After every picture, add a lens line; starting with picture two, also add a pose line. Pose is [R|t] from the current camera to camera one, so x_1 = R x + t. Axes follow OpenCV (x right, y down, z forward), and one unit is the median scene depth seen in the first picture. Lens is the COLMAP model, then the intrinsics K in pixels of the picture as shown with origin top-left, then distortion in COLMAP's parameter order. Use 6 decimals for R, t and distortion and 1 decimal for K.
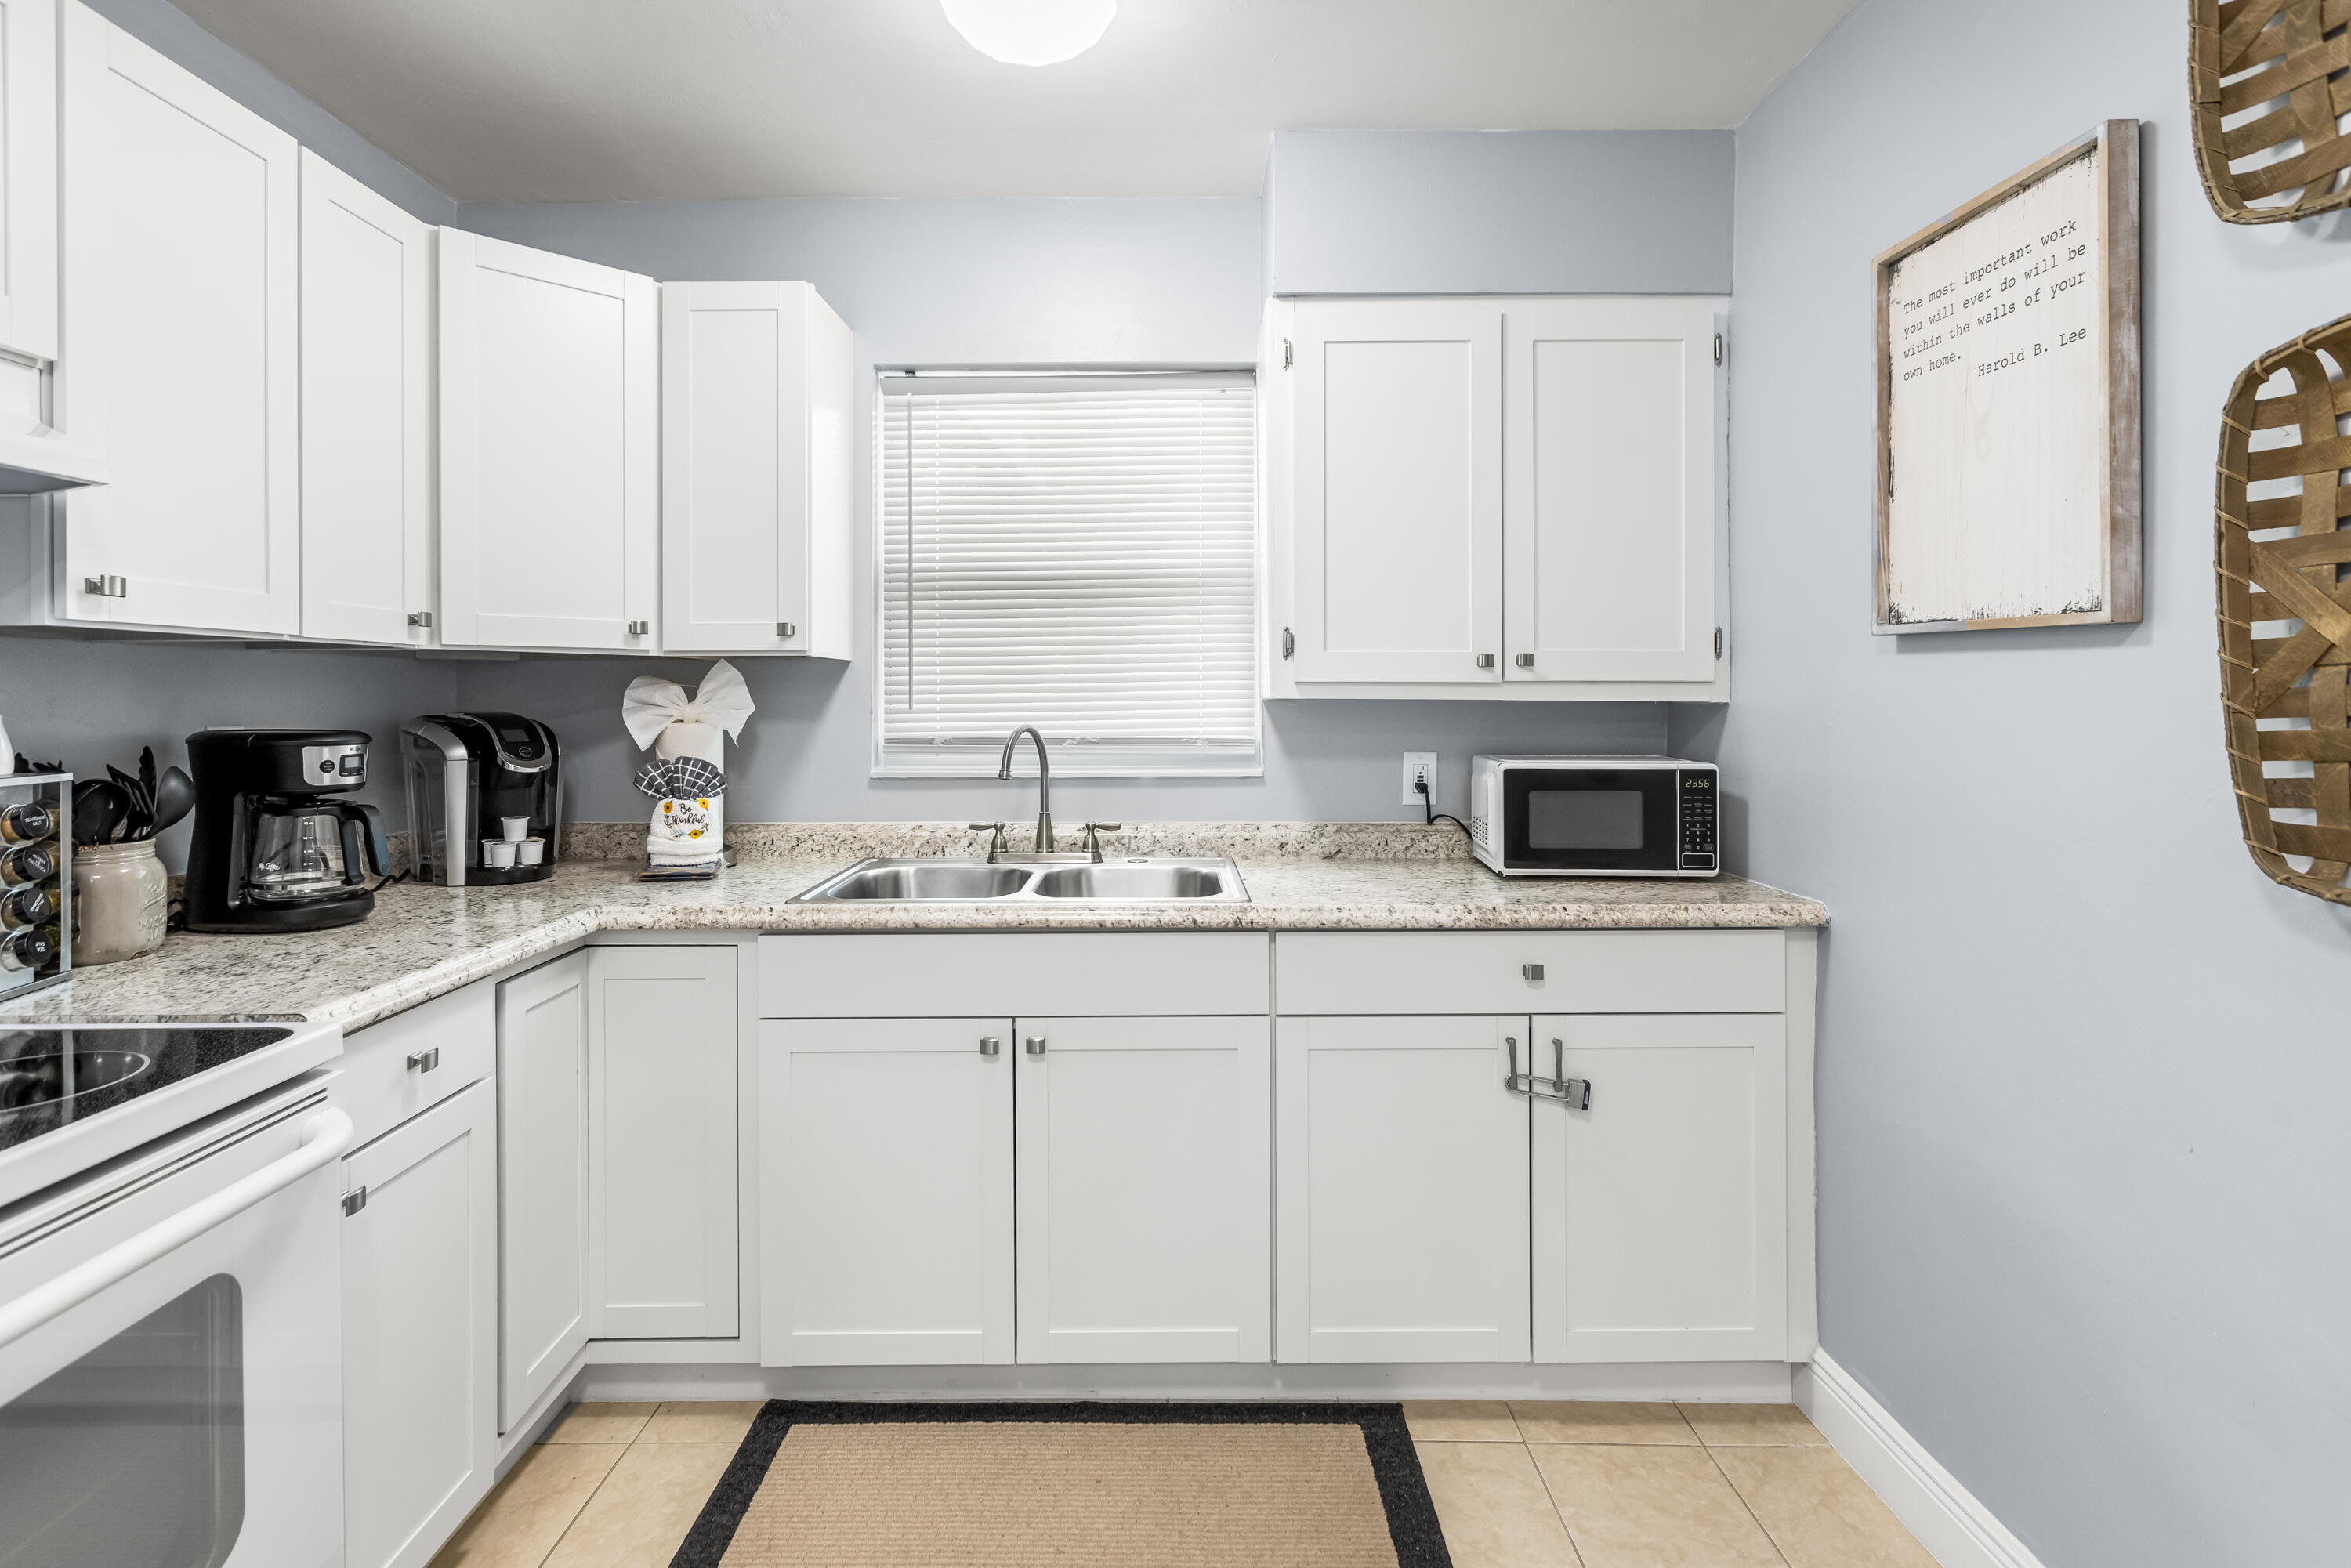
lens RADIAL K [[1152.7, 0, 1167.9], [0, 1152.7, 691.5], [0, 0, 1]] dist [0.000023, 0.000913]
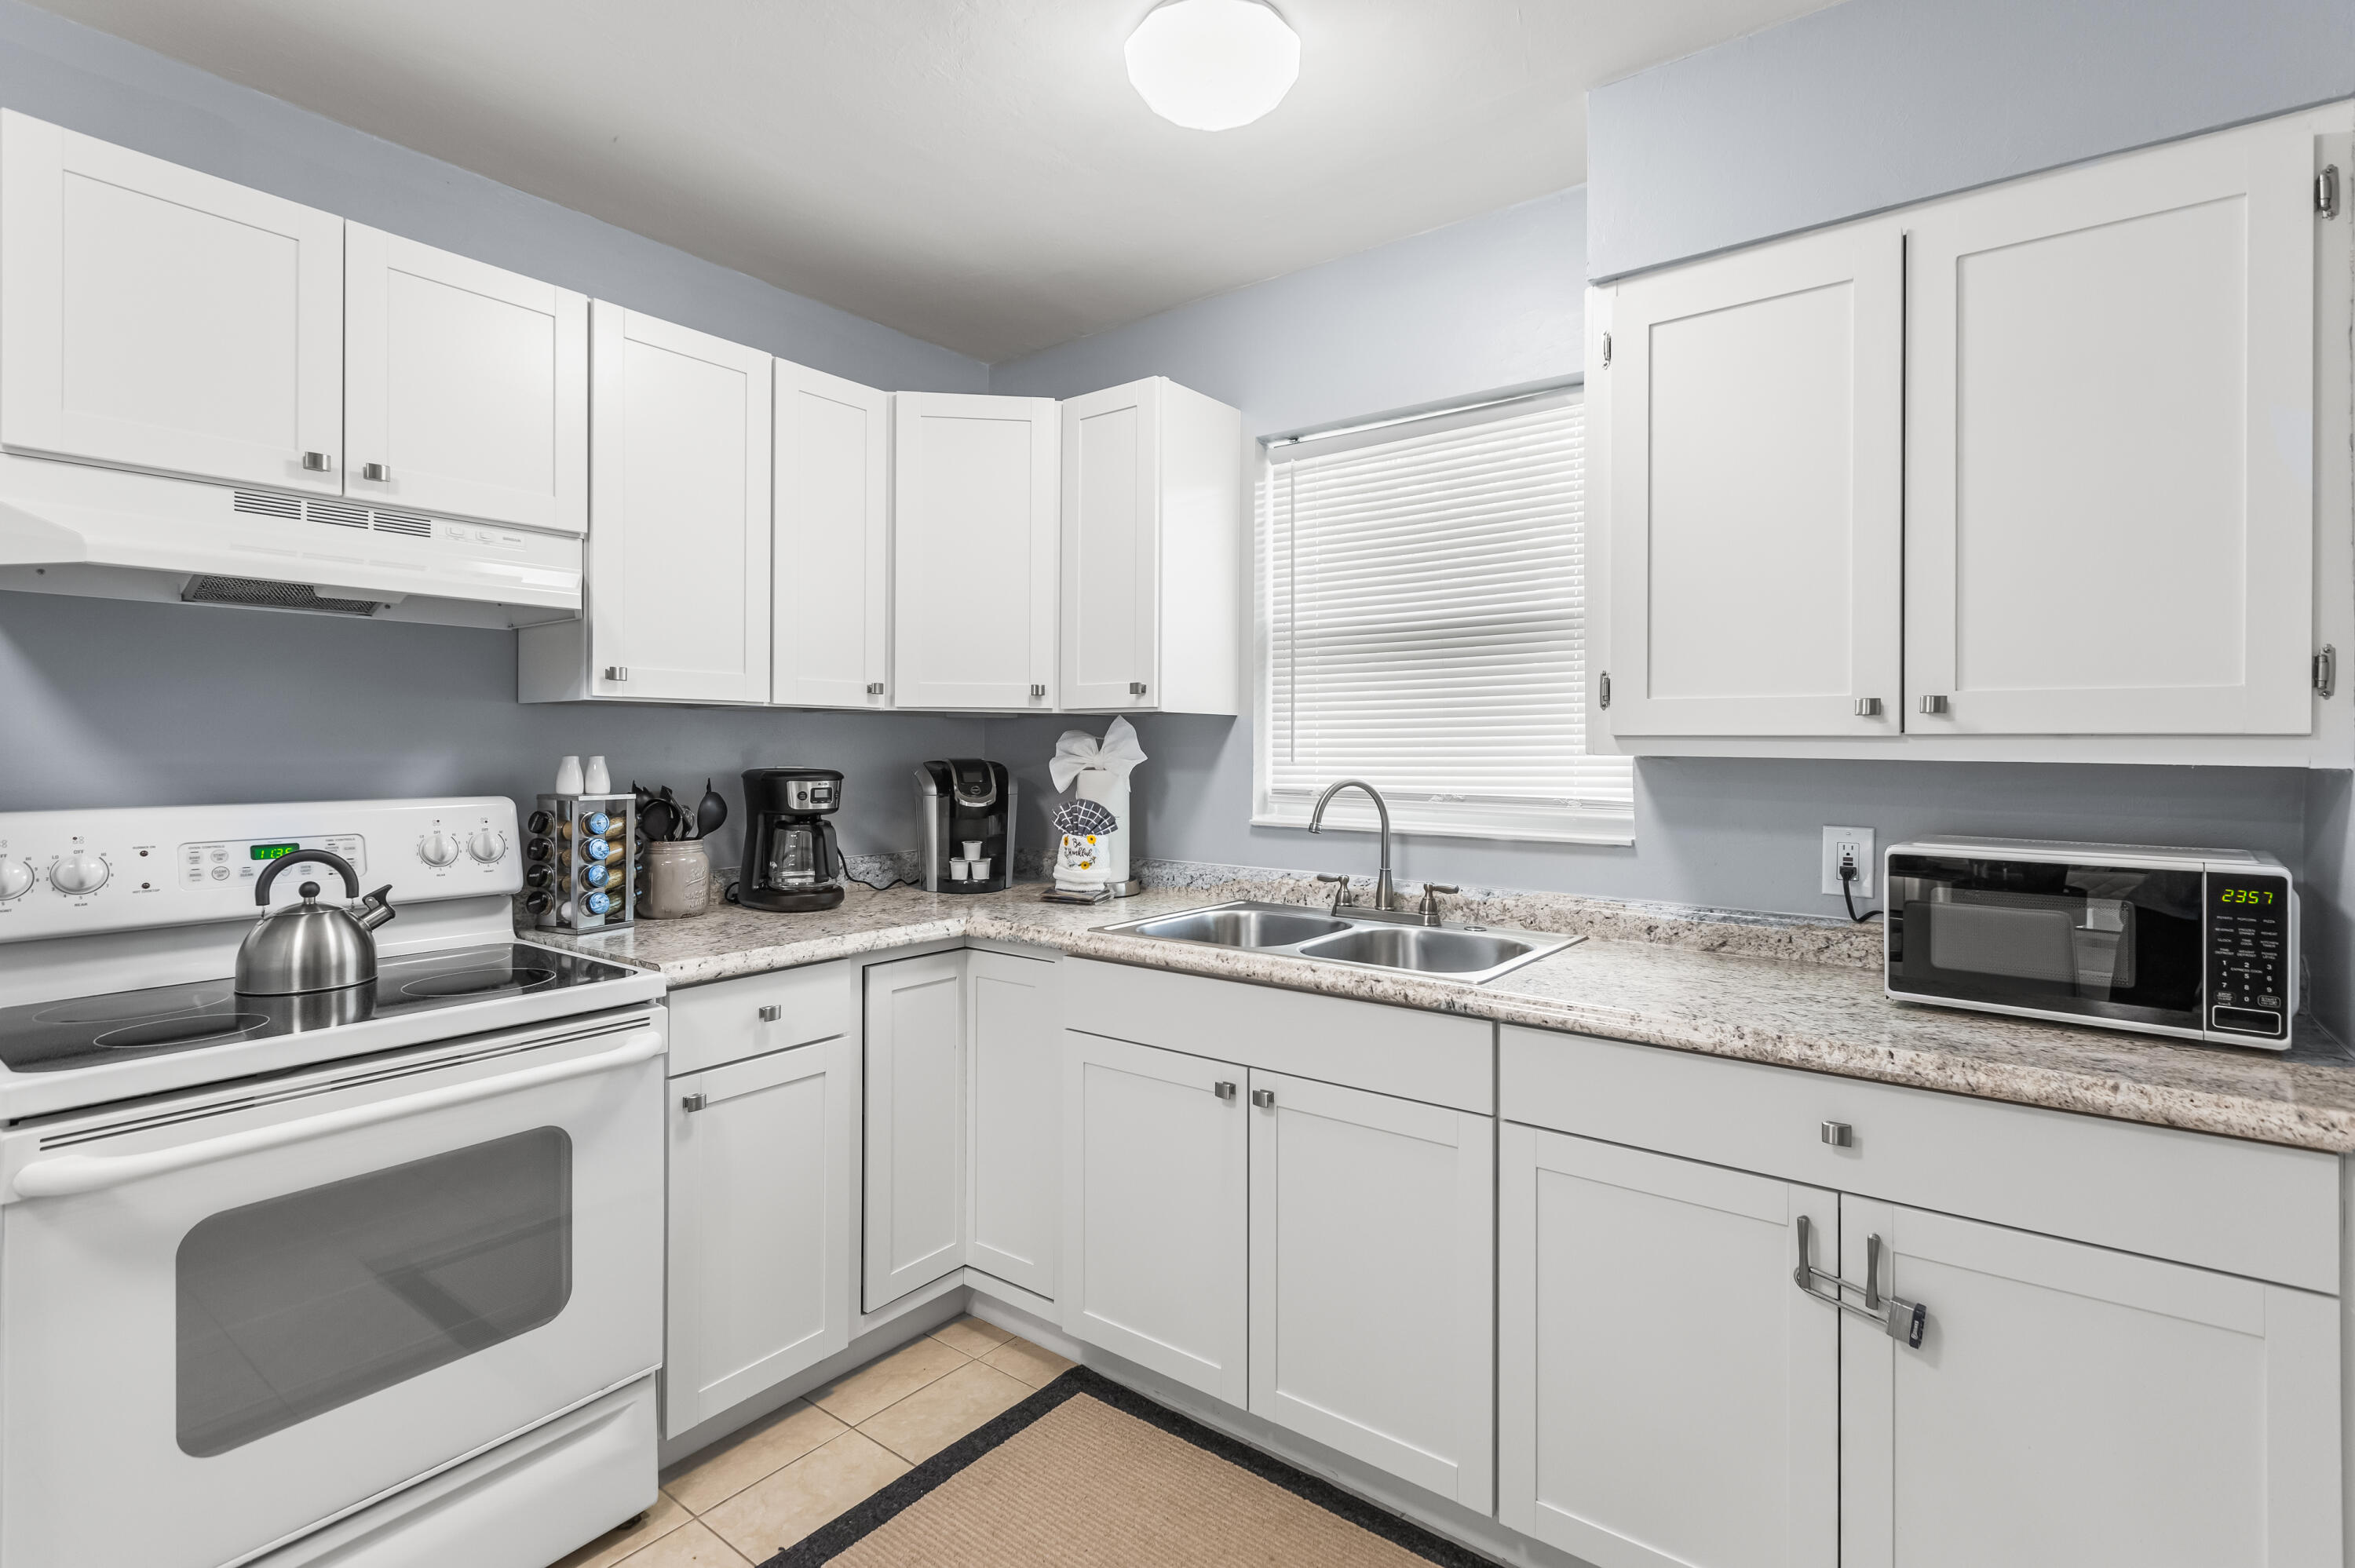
lens RADIAL K [[1104.5, 0, 1178.7], [0, 1104.5, 740.2], [0, 0, 1]] dist [0.007629, -0.000354]
pose [[0.797826, 0.002443, -0.602883, 0.358494], [-0.005046, 0.999984, -0.002626, -0.000974], [0.602867, 0.005137, 0.797825, 0.166881]]
